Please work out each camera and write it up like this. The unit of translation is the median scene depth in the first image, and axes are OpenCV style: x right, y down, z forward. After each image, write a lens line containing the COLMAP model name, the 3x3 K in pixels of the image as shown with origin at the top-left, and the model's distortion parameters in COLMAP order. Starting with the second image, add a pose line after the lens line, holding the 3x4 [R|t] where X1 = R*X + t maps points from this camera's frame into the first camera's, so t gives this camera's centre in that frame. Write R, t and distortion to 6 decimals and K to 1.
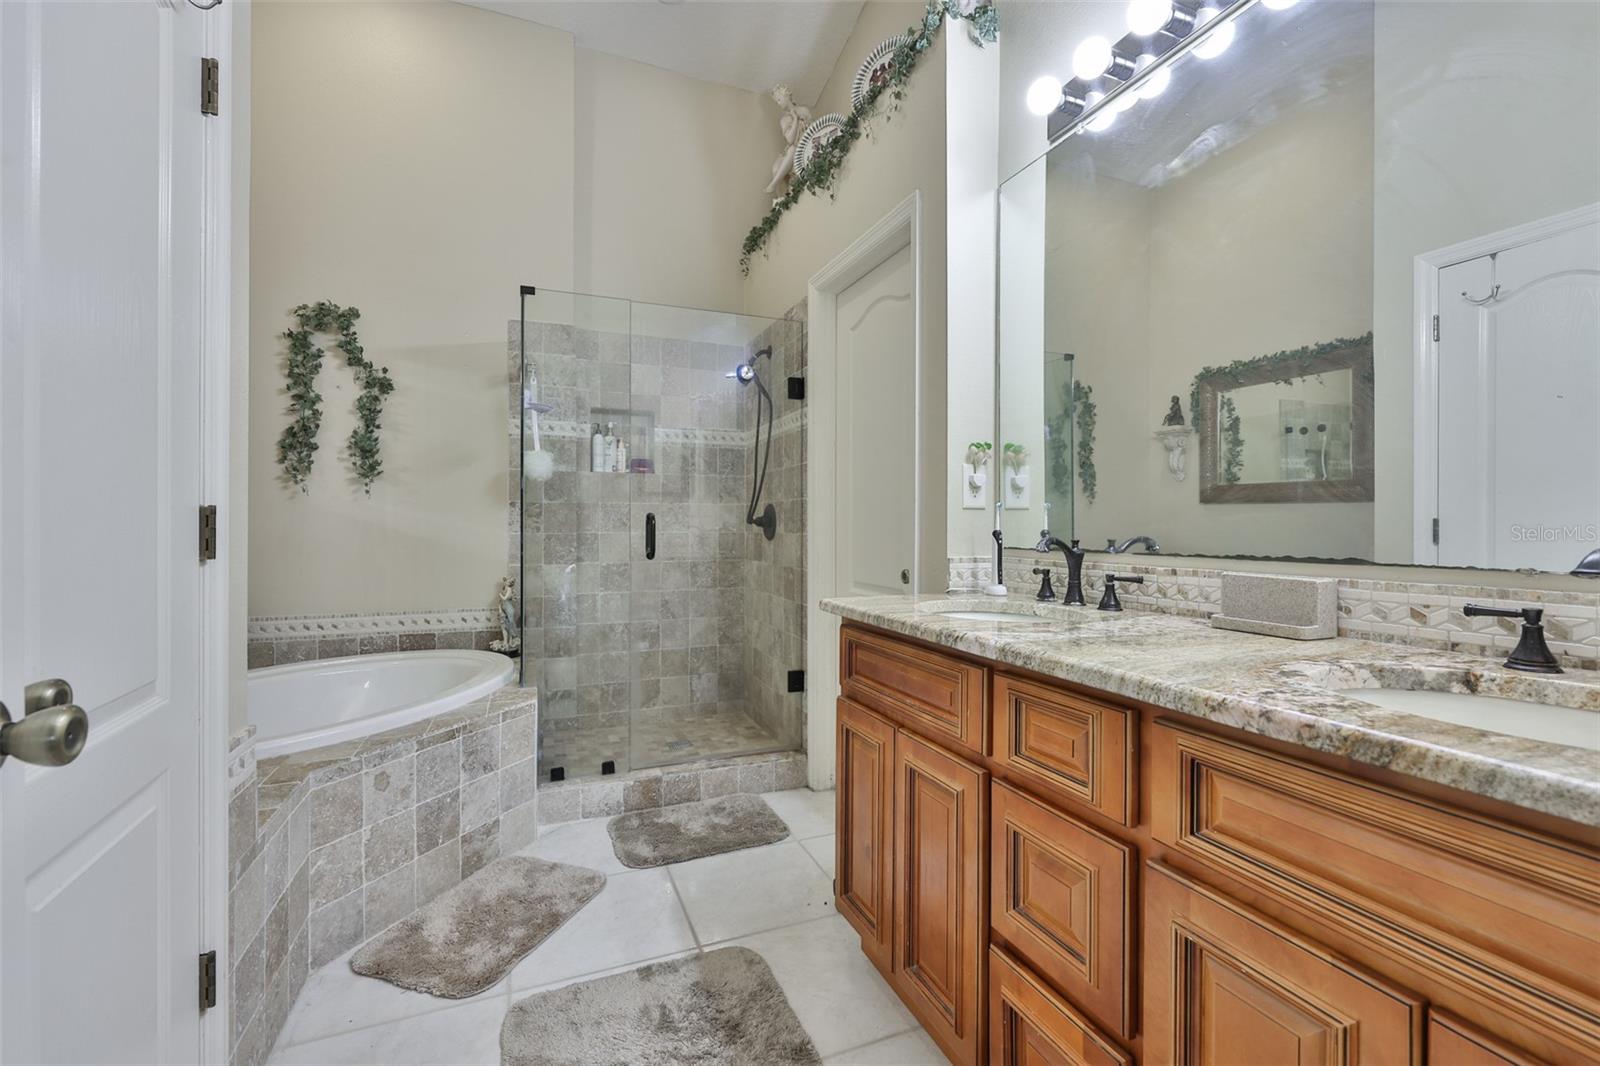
lens RADIAL K [[690.8, 0, 780.4], [0, 690.8, 536.2], [0, 0, 1]] dist [0.001842, 0.001107]
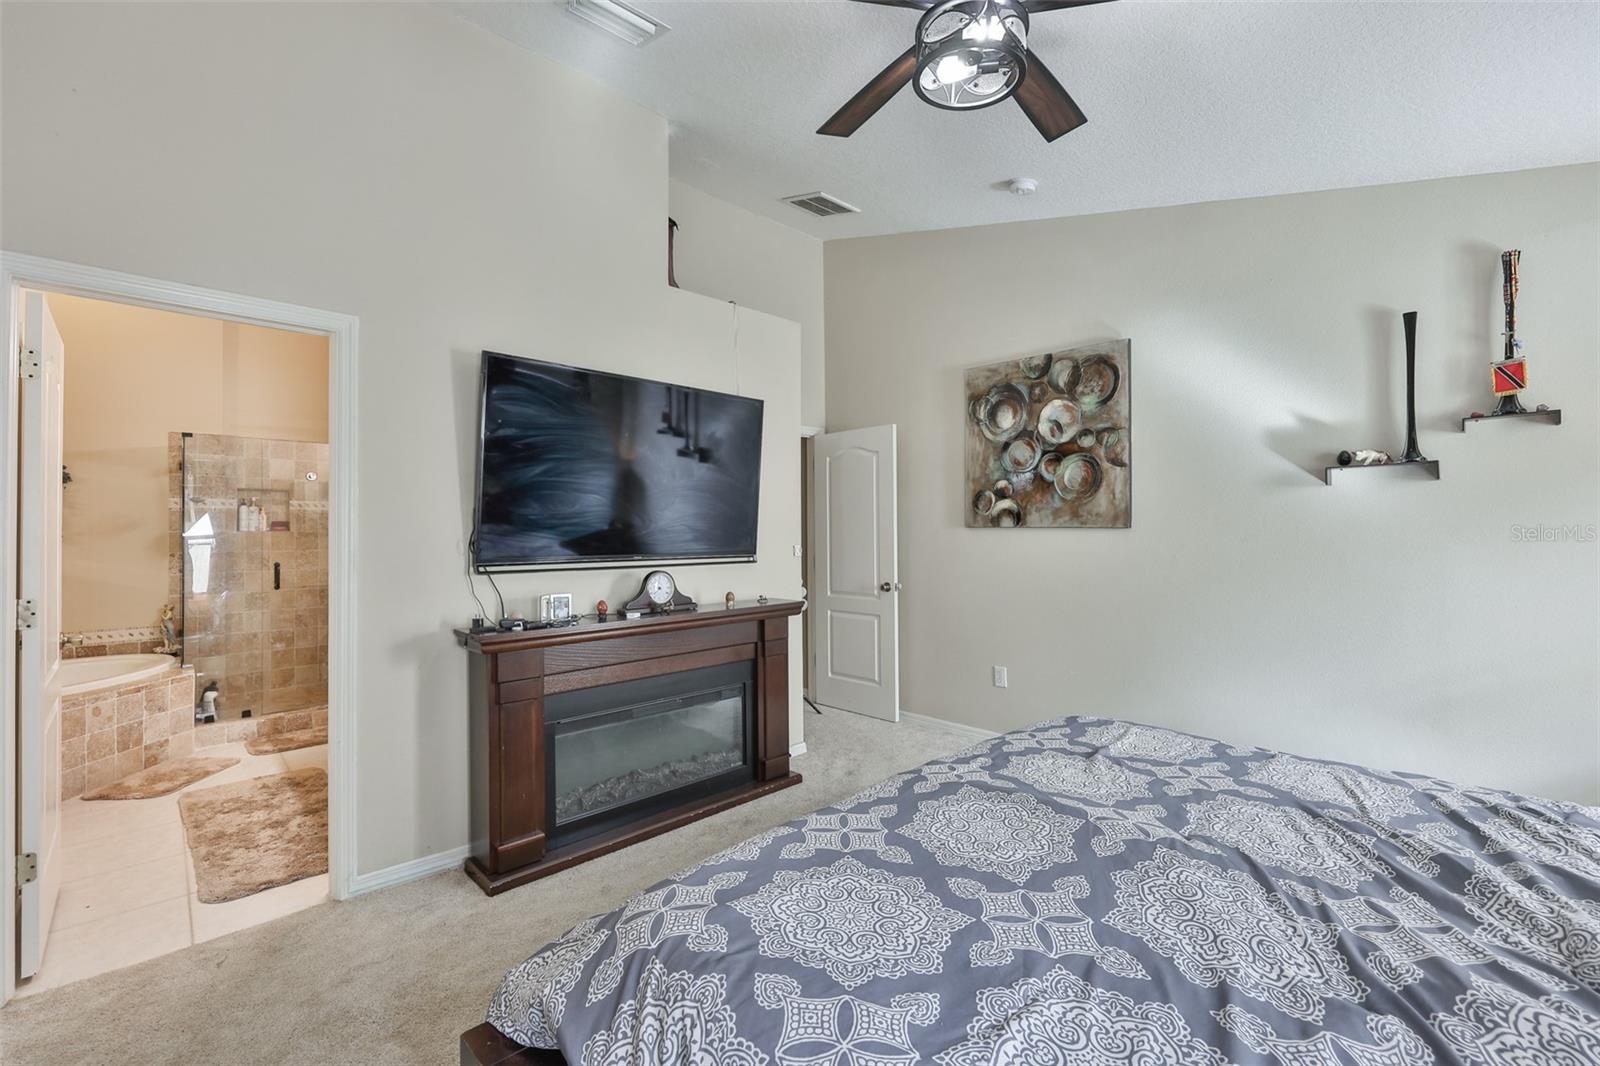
lens RADIAL K [[690.8, 0, 780.4], [0, 690.8, 536.2], [0, 0, 1]] dist [0.001842, 0.001107]
pose [[0.930908, -0.008377, 0.365159, 0.294738], [0.014714, 0.999786, -0.014573, -0.046957], [-0.364958, 0.018939, 0.930831, -0.888428]]
